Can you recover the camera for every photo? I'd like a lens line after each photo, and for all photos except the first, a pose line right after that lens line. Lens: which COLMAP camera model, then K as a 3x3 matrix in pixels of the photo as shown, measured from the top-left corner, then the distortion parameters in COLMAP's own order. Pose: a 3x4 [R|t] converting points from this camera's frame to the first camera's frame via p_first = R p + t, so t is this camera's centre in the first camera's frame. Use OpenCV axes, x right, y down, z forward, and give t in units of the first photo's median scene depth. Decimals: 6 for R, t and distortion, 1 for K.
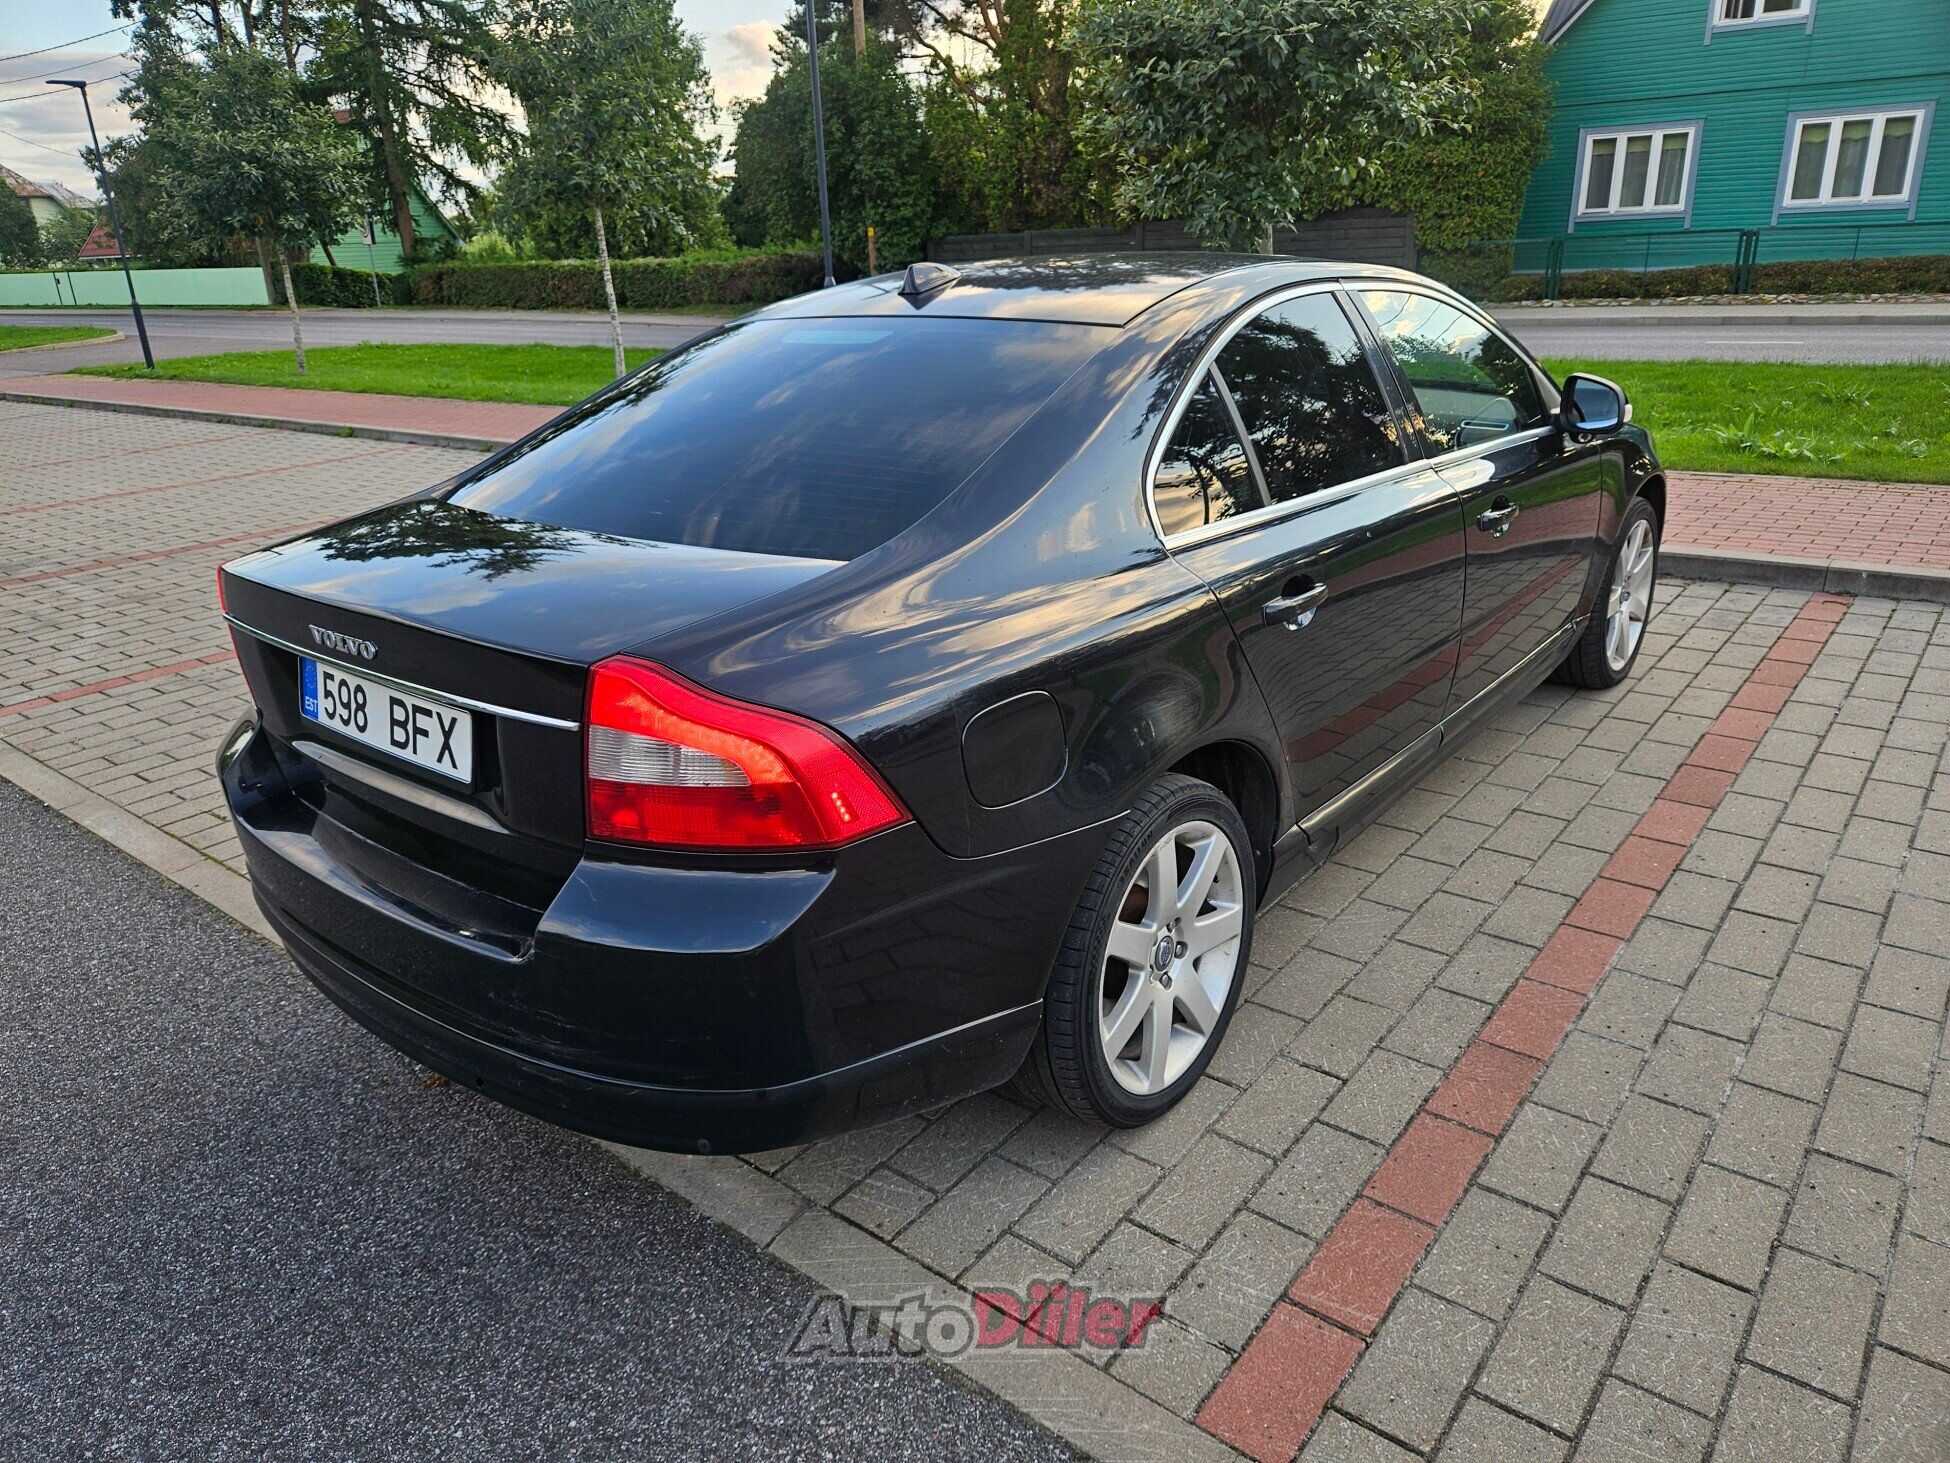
lens RADIAL K [[1320.6, 0, 981.4], [0, 1320.6, 721.5], [0, 0, 1]] dist [0.068468, -0.055177]
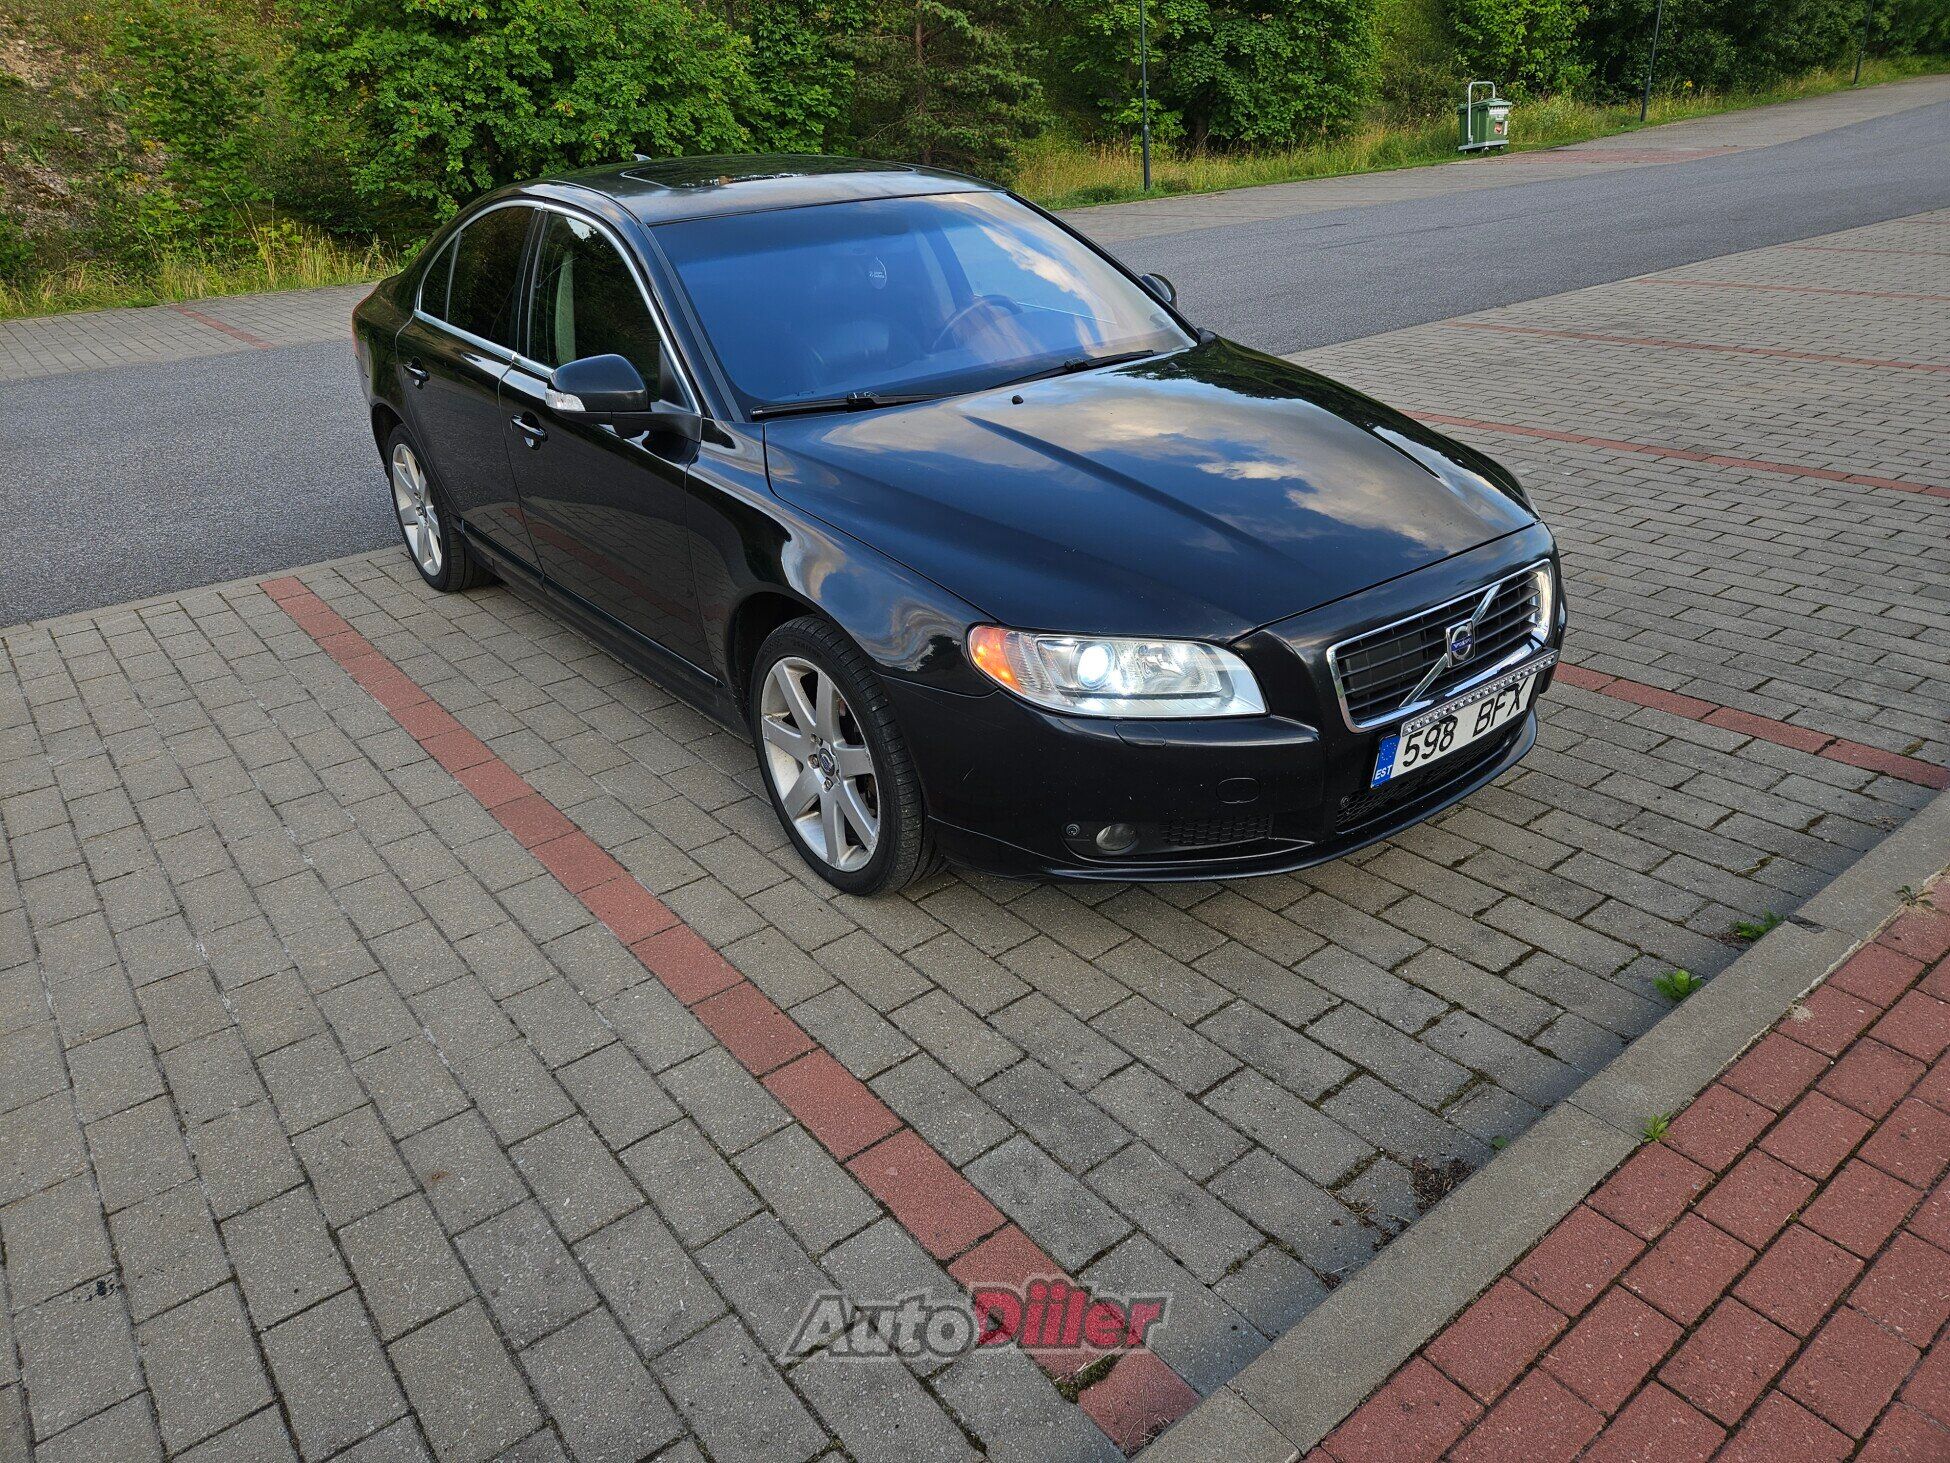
lens RADIAL K [[1320.6, 0, 981.4], [0, 1320.6, 721.5], [0, 0, 1]] dist [0.068468, -0.055177]
pose [[-0.221844, 0.463714, -0.857761, 1.431440], [-0.286710, 0.809773, 0.511923, -0.670961], [0.931978, 0.359496, -0.046692, 1.520251]]
